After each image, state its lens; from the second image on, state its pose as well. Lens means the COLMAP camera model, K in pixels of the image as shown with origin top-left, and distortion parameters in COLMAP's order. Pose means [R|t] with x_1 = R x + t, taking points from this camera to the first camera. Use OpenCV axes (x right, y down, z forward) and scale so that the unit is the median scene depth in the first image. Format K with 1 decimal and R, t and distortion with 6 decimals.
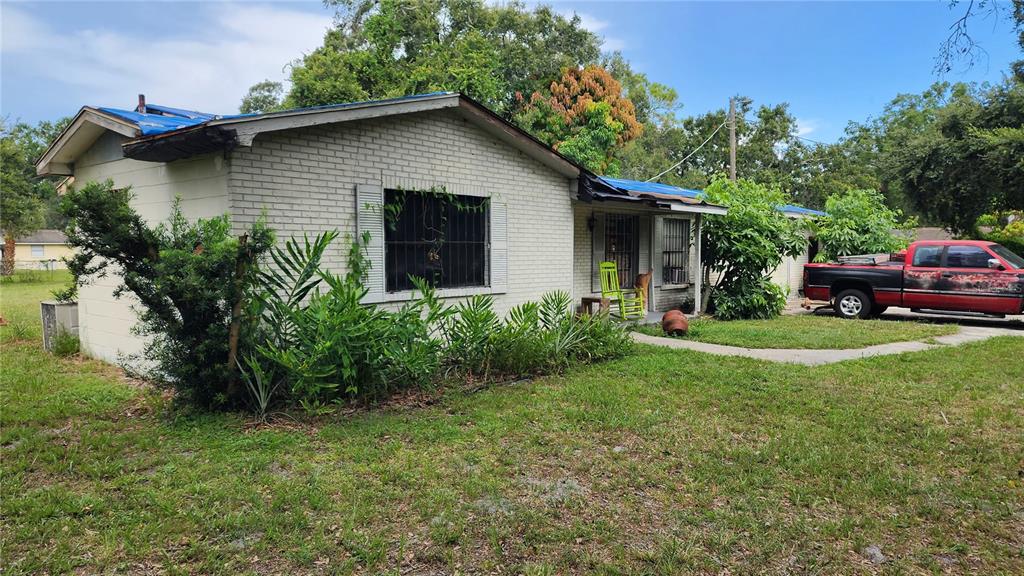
lens RADIAL K [[685.1, 0, 509.1], [0, 685.1, 286.5], [0, 0, 1]] dist [0.074001, -0.076345]
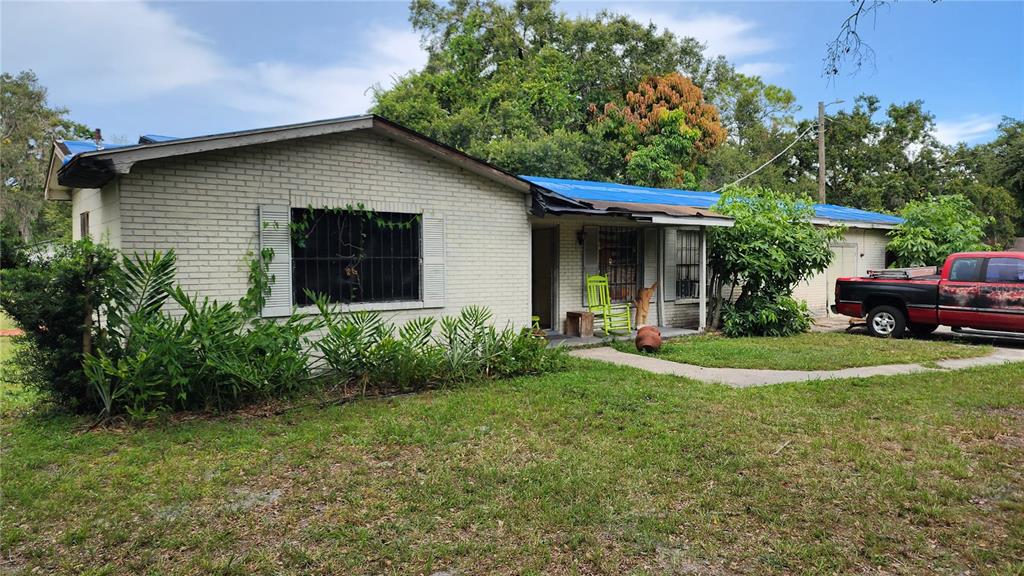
lens RADIAL K [[685.1, 0, 516.0], [0, 685.1, 287.6], [0, 0, 1]] dist [0.074001, -0.076345]
pose [[0.983896, 0.003820, -0.178702, 0.317873], [-0.006328, 0.999889, -0.013463, -0.007388], [0.178631, 0.014377, 0.983811, 0.016614]]
